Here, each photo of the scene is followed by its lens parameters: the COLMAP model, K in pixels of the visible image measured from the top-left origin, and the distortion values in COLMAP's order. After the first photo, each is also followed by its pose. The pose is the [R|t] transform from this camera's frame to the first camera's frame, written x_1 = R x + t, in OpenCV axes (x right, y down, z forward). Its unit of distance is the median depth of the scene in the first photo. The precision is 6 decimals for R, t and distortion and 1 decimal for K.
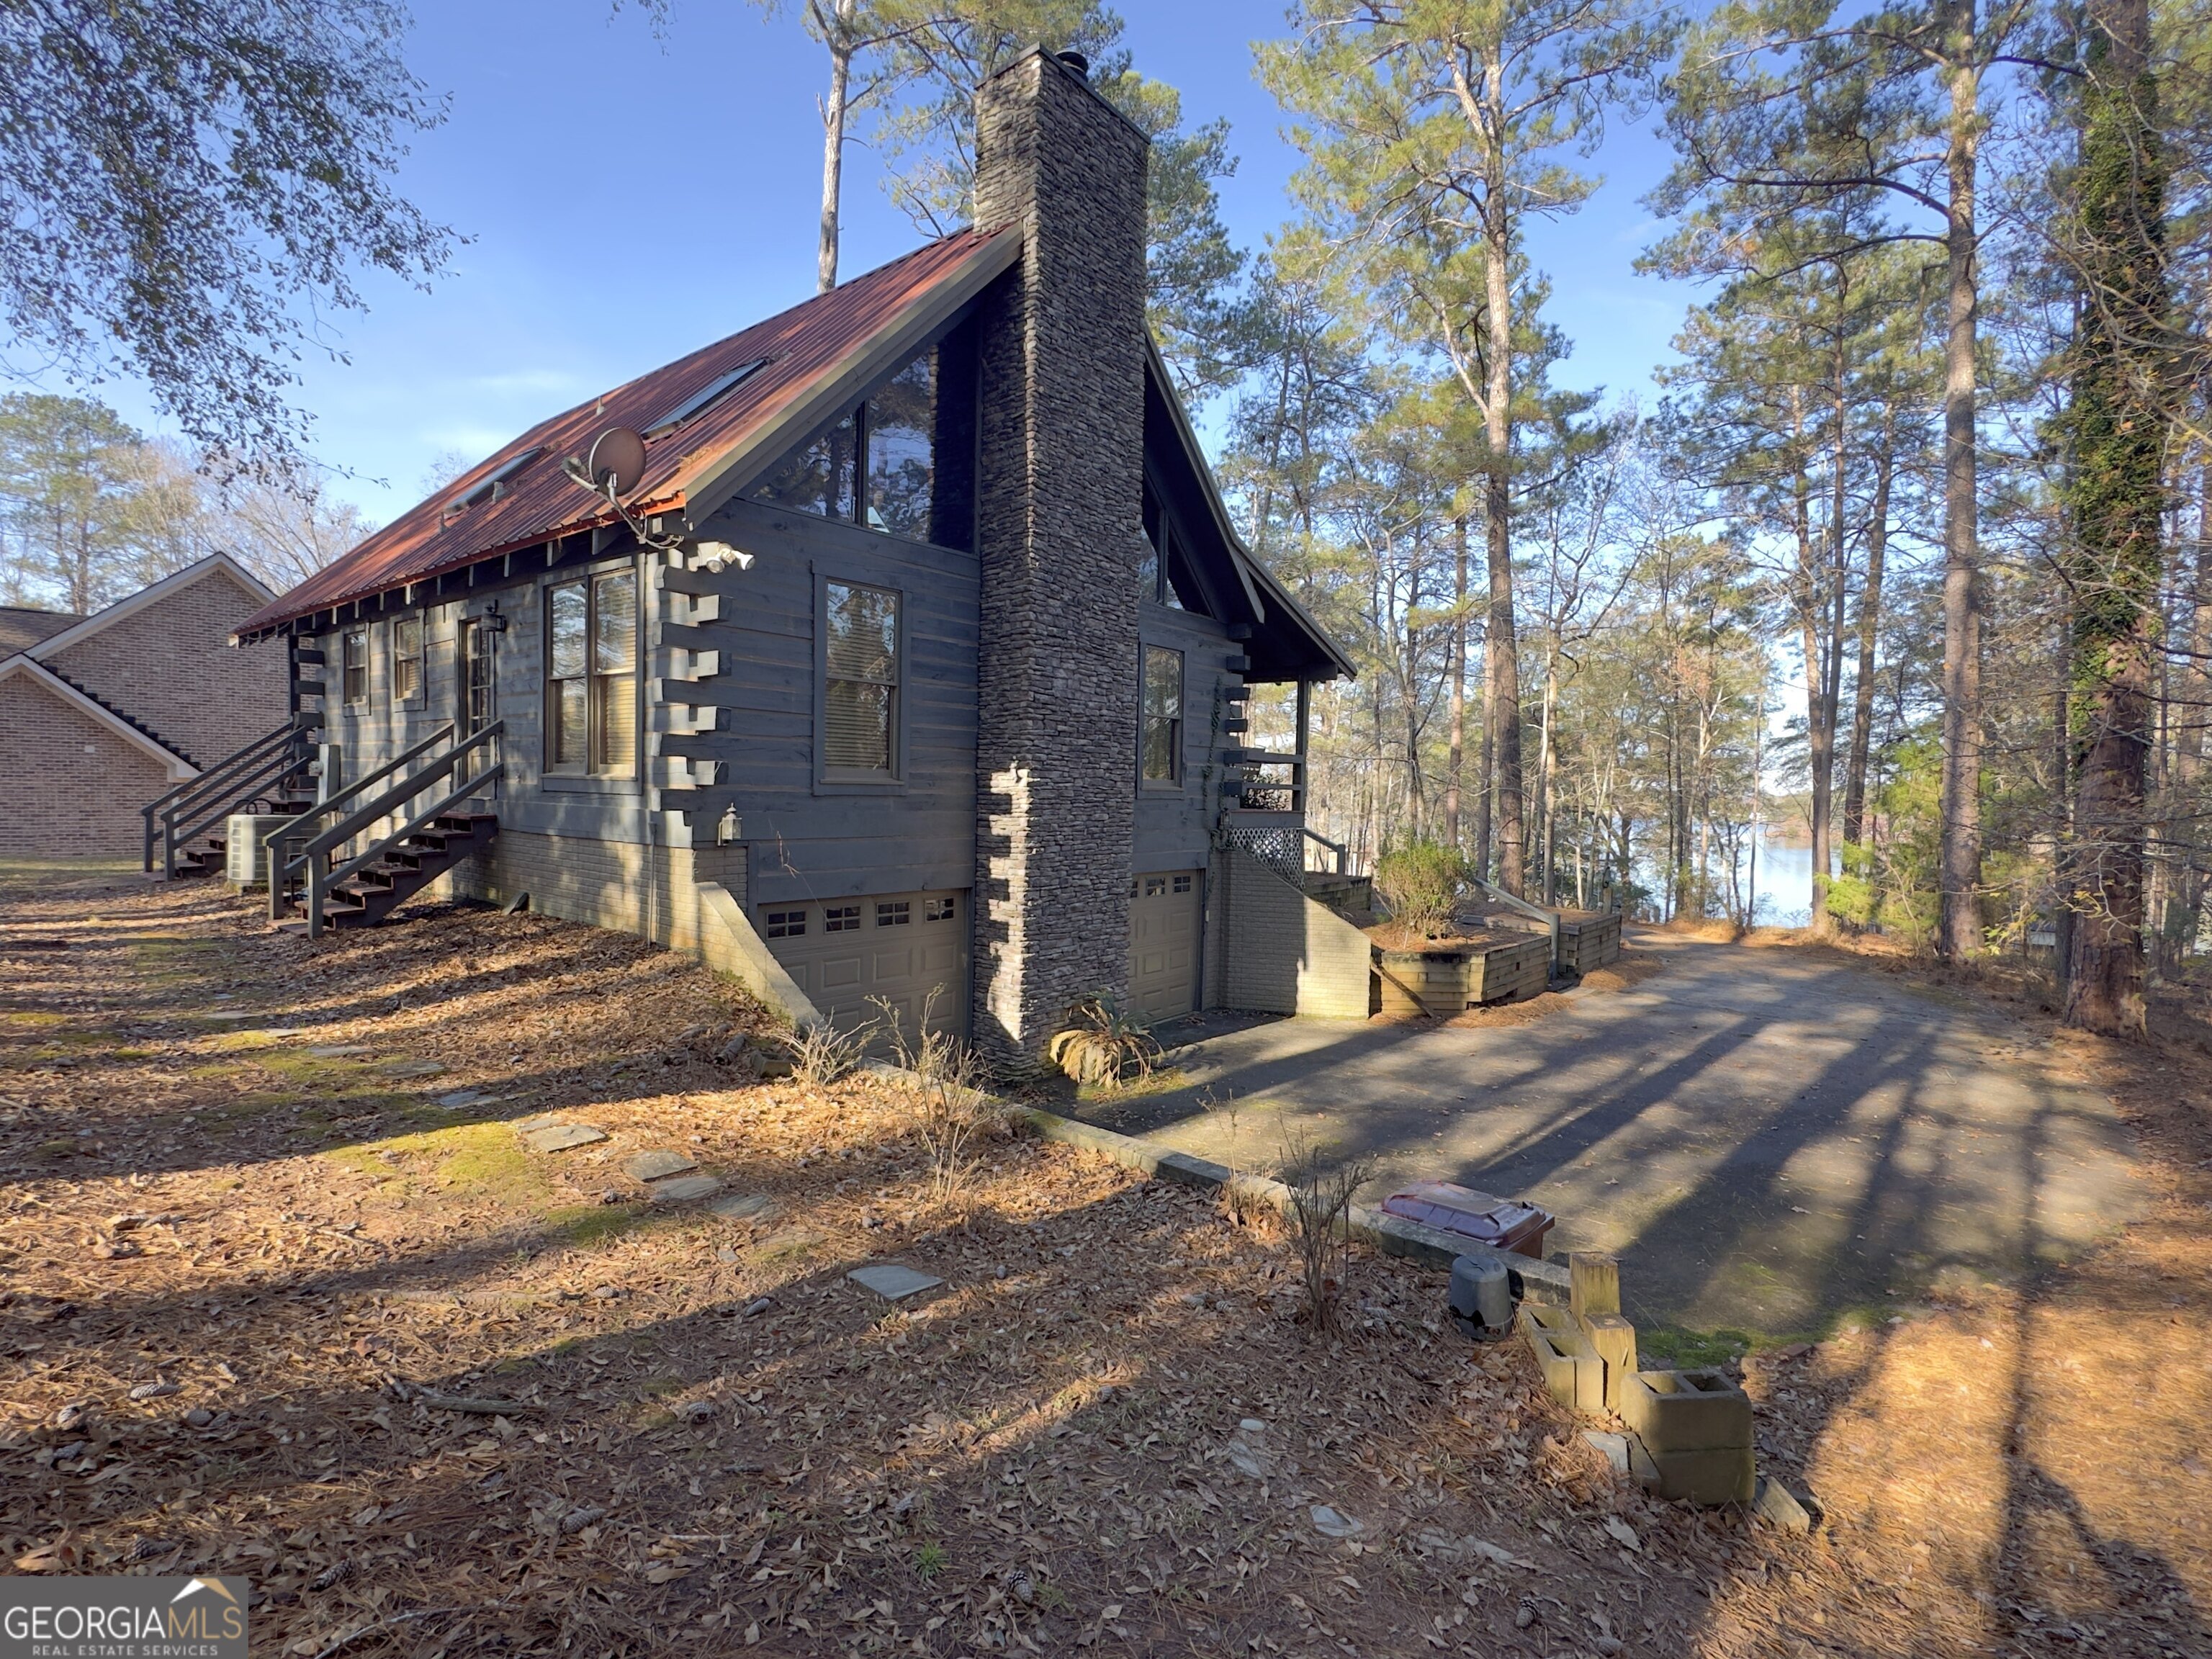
lens RADIAL K [[1017.7, 0, 1106.0], [0, 1017.7, 829.5], [0, 0, 1]] dist [-0.002694, -0.001411]
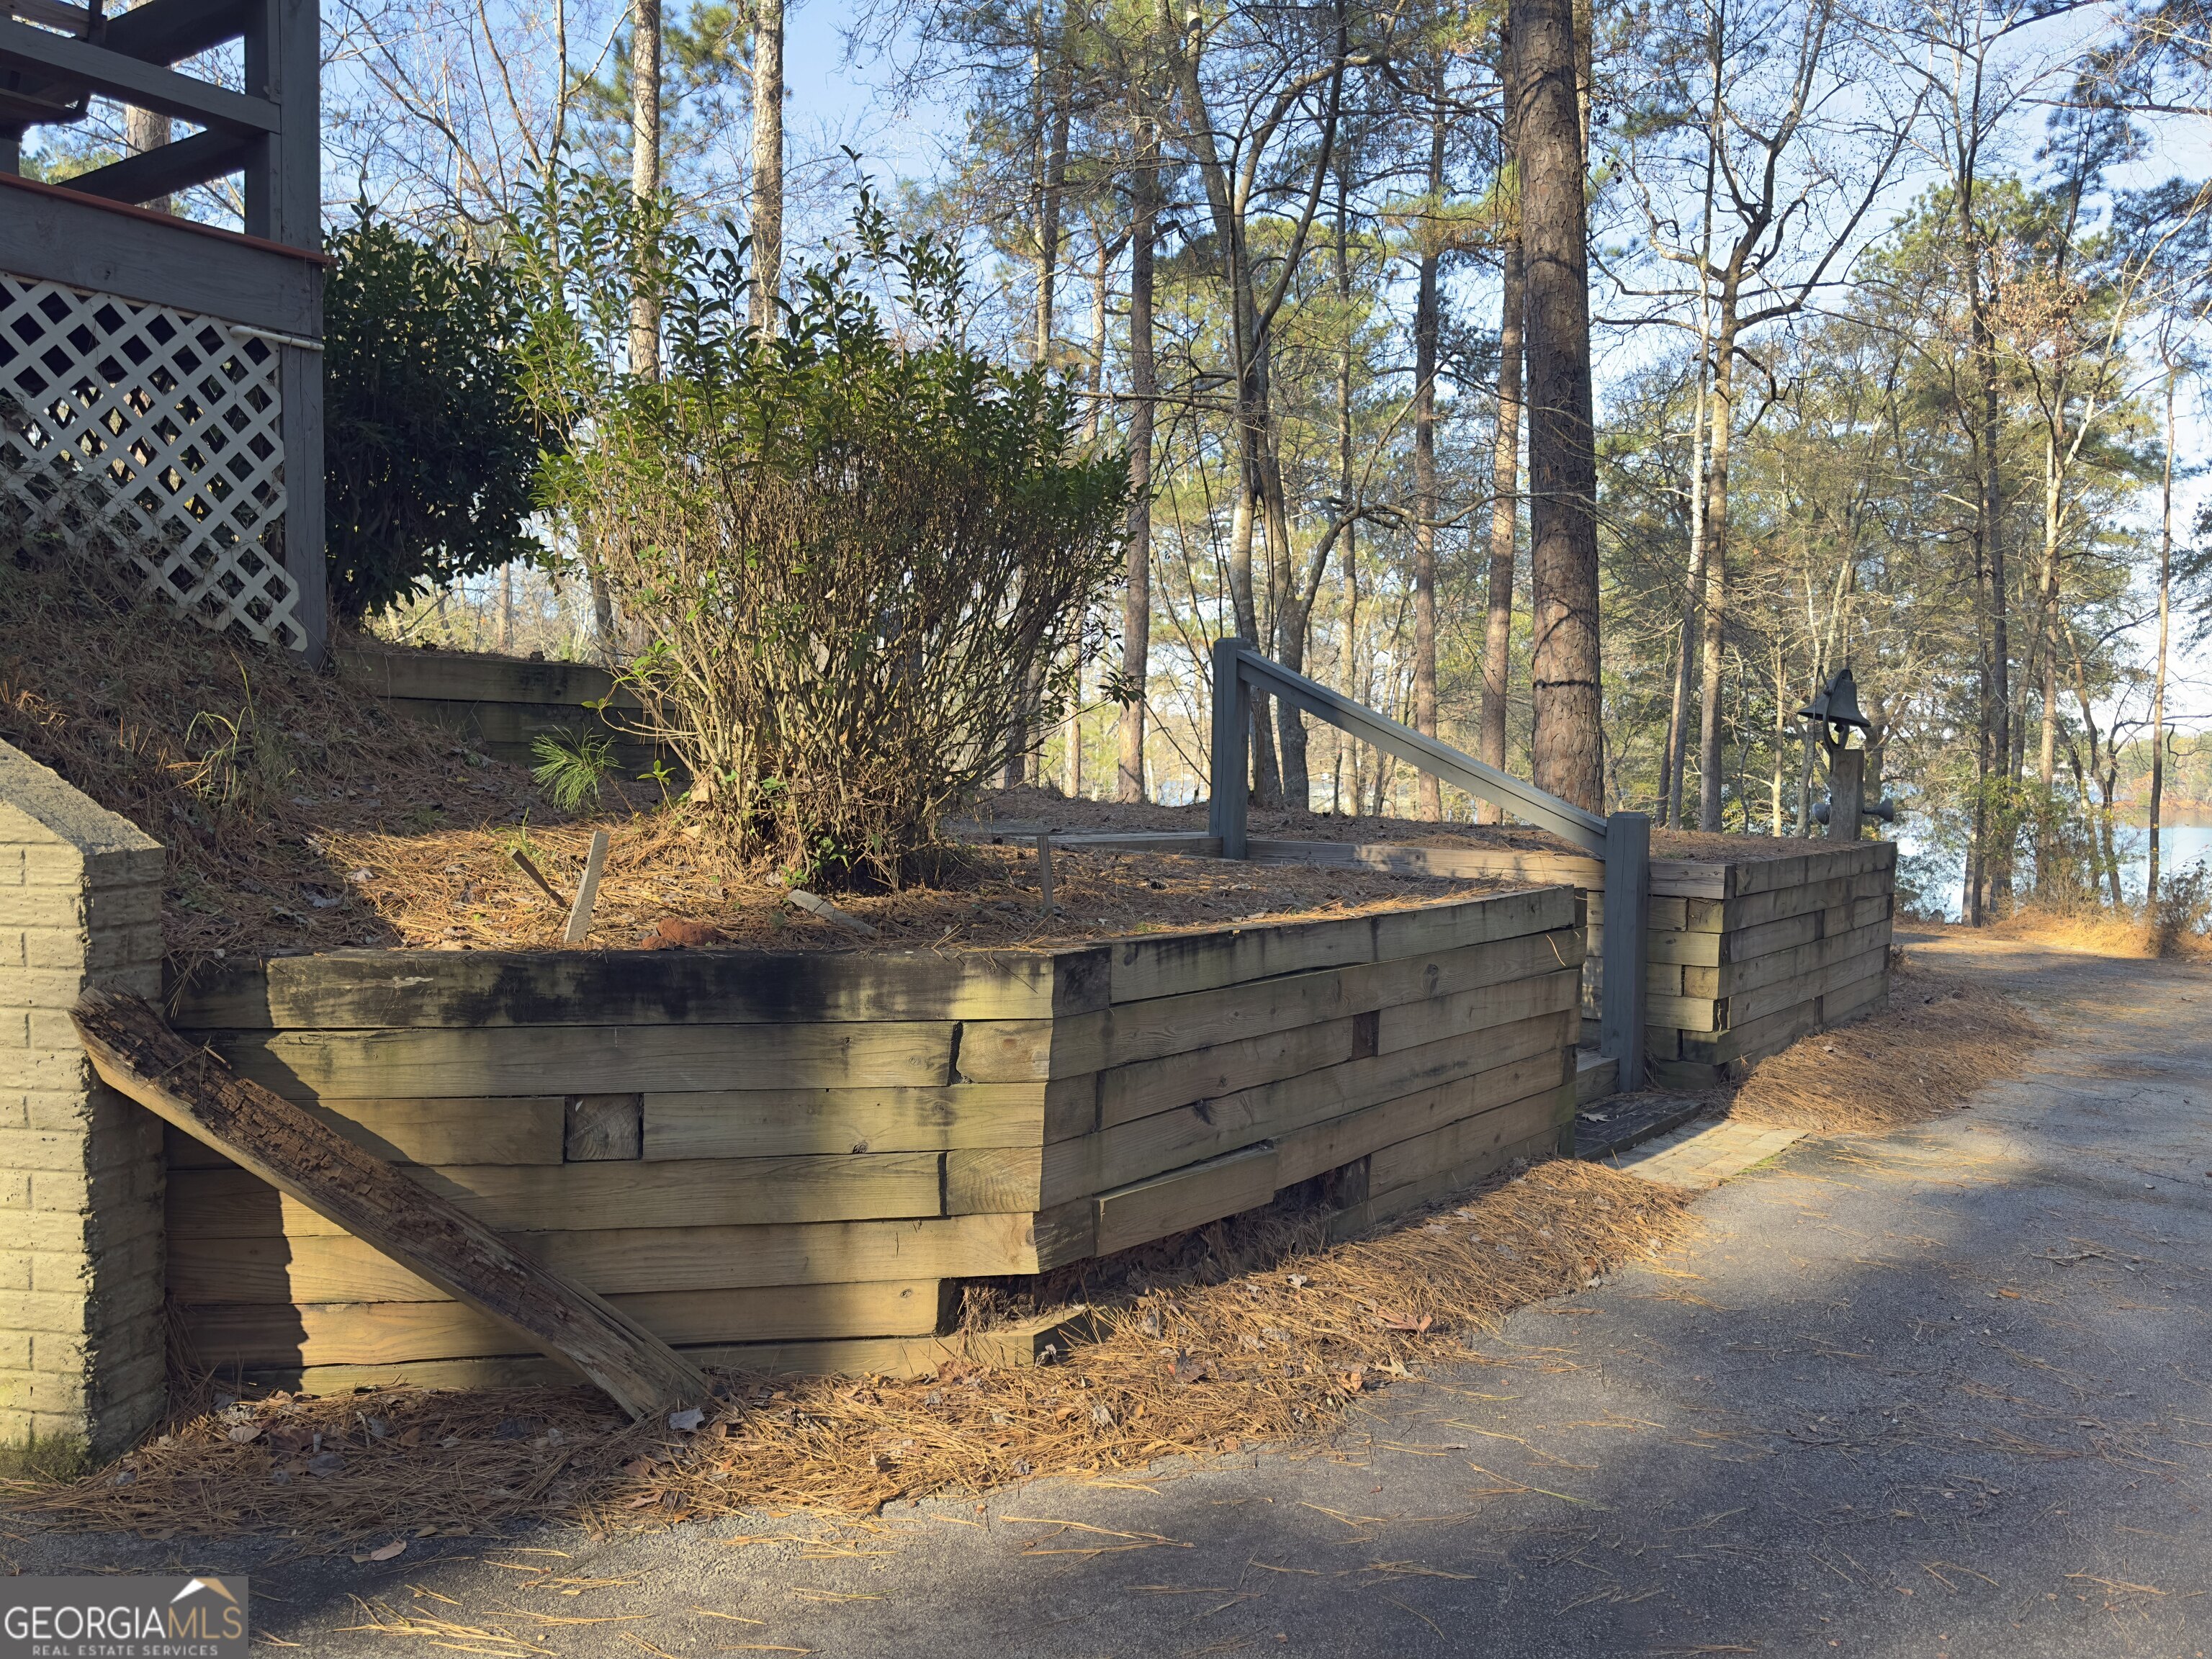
lens RADIAL K [[1783.1, 0, 1106.0], [0, 1783.1, 829.5], [0, 0, 1]] dist [0.050078, -0.001525]
pose [[0.997259, -0.022208, 0.070582, 0.473675], [0.021396, 0.999696, 0.012233, 0.133740], [-0.070832, -0.010689, 0.997431, 0.966316]]
